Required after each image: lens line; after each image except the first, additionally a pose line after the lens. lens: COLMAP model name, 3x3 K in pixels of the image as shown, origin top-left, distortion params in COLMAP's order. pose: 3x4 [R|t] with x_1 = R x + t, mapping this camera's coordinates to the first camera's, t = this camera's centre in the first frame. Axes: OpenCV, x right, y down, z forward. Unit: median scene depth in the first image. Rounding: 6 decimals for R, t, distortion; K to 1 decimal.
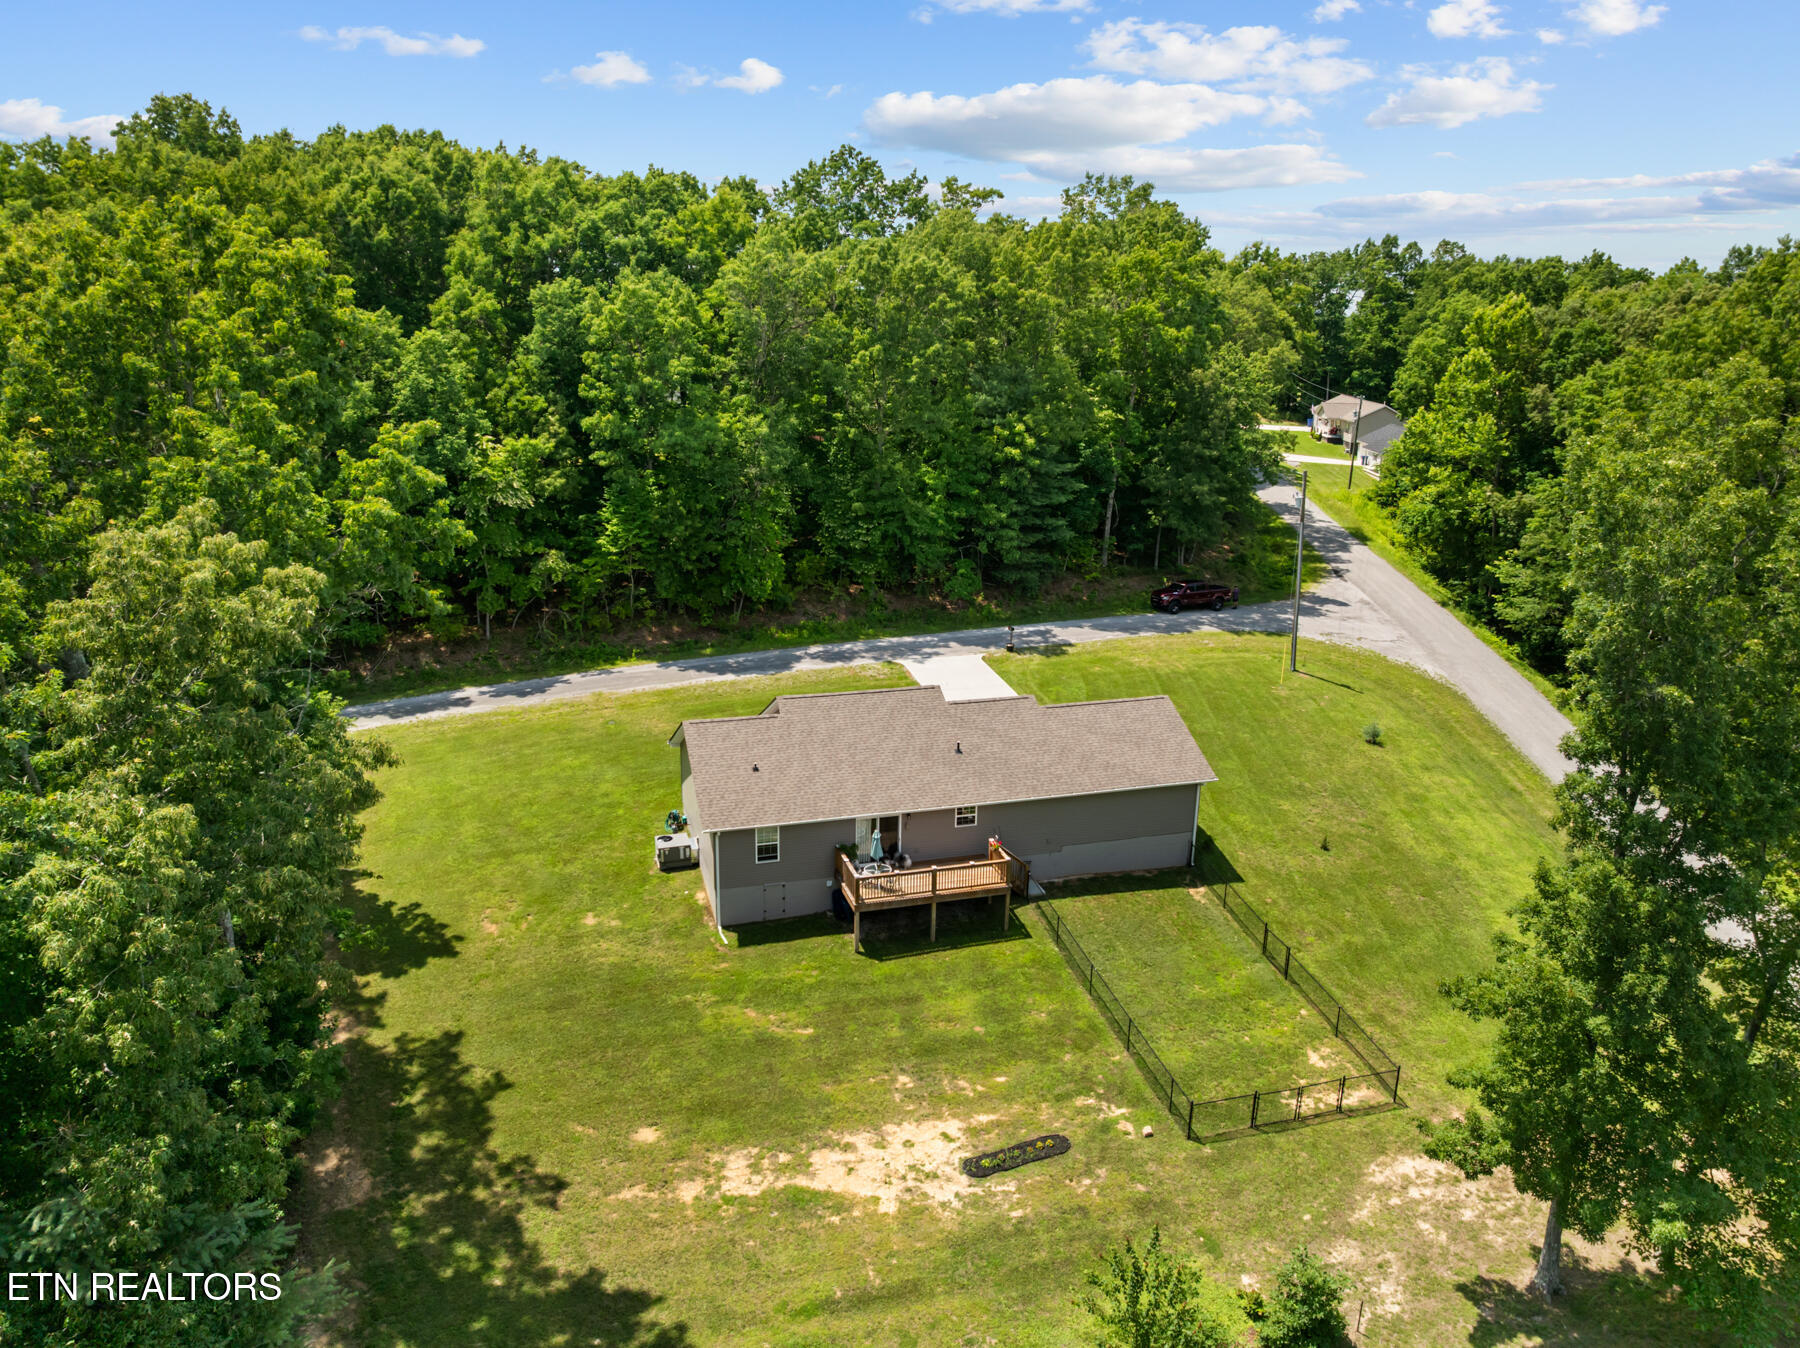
lens RADIAL K [[1290.7, 0, 900.0], [0, 1290.7, 674.0], [0, 0, 1]] dist [-0.007954, -0.003397]
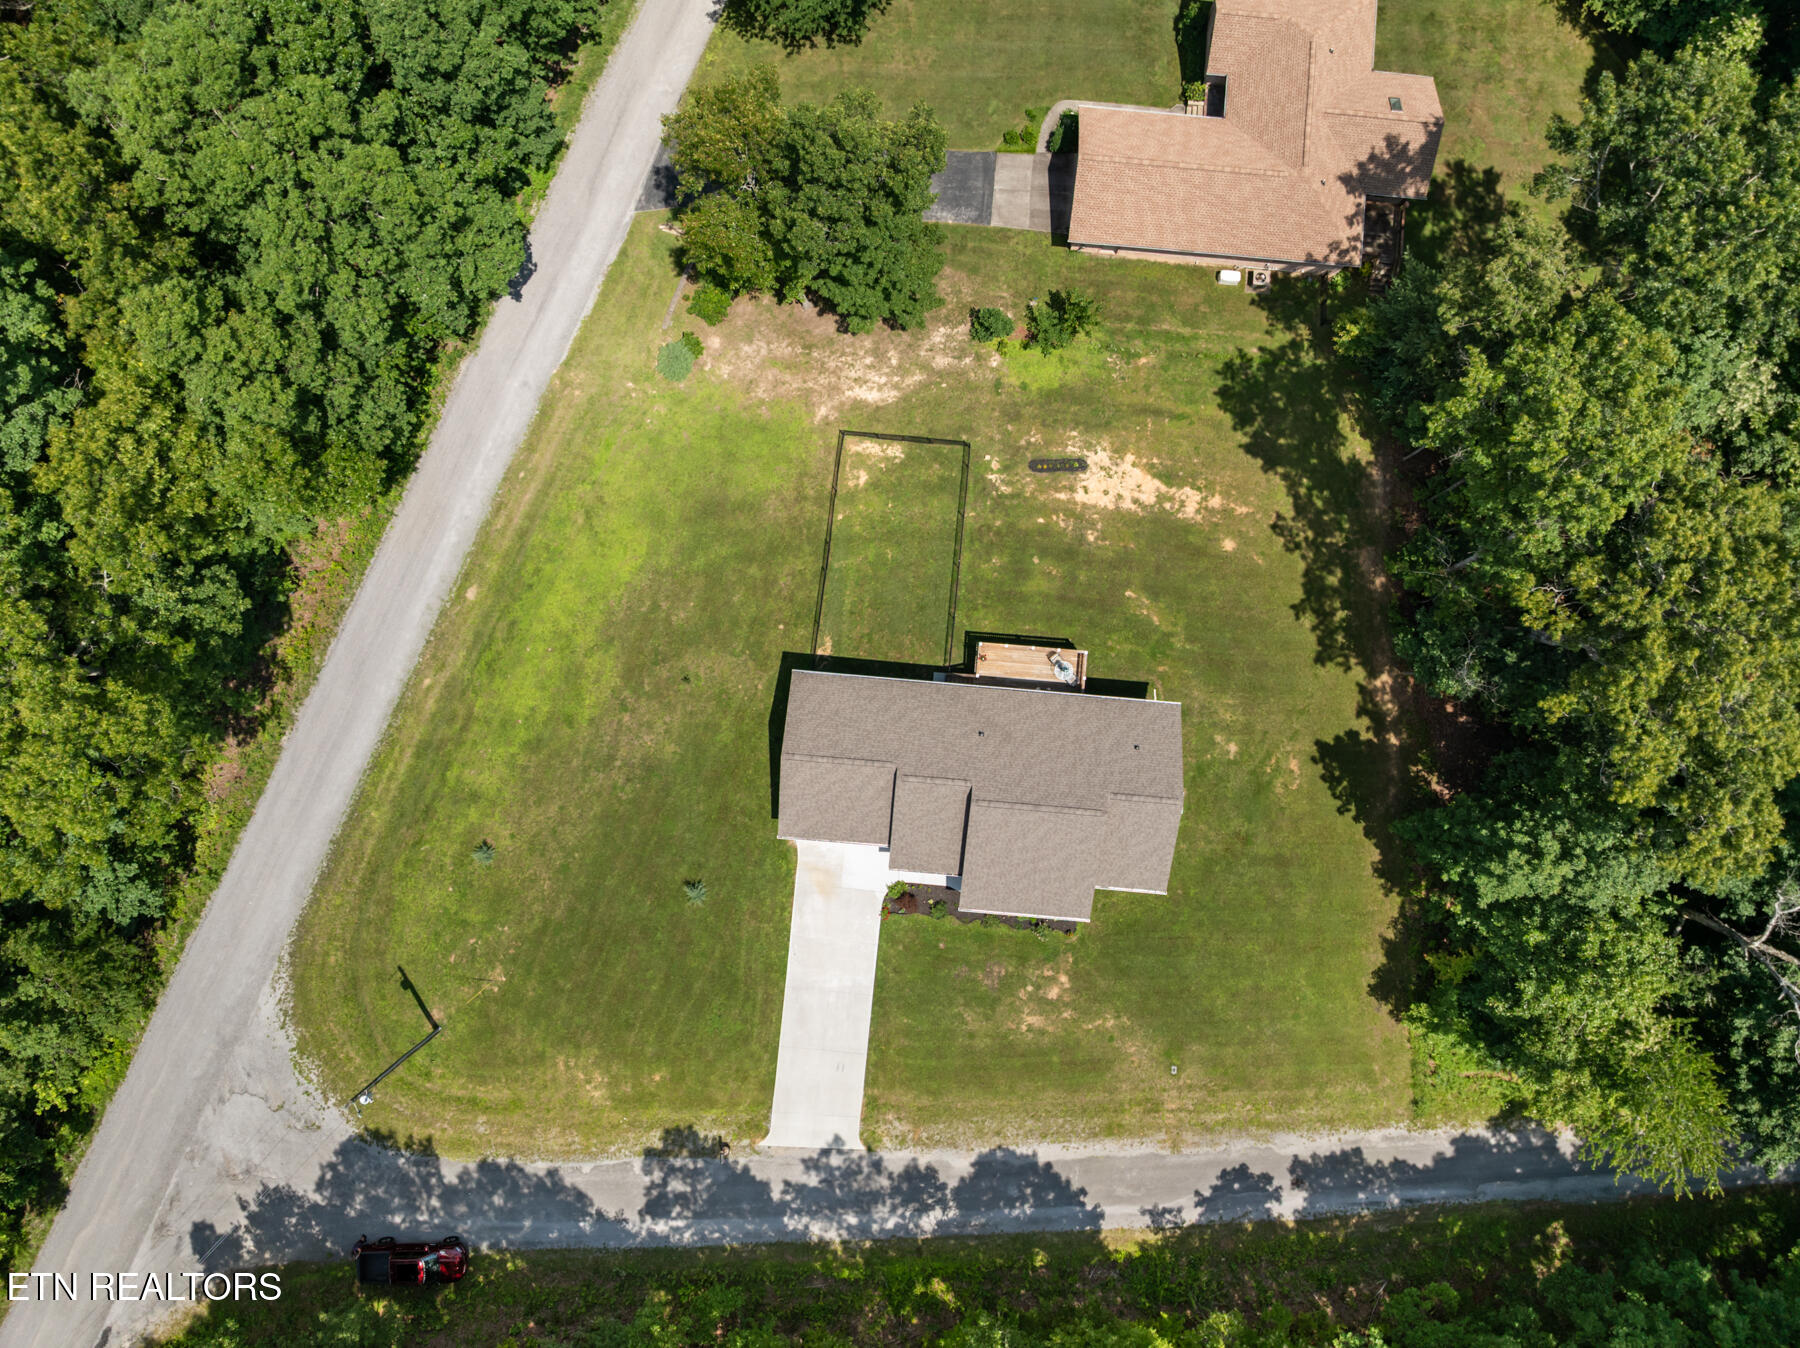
lens RADIAL K [[1290.7, 0, 900.0], [0, 1290.7, 674.0], [0, 0, 1]] dist [-0.007954, -0.003397]
pose [[-0.928165, -0.371898, 0.014218, 0.169864], [0.103342, -0.220838, 0.969820, -1.665871], [-0.357534, 0.901622, 0.243406, 0.891723]]
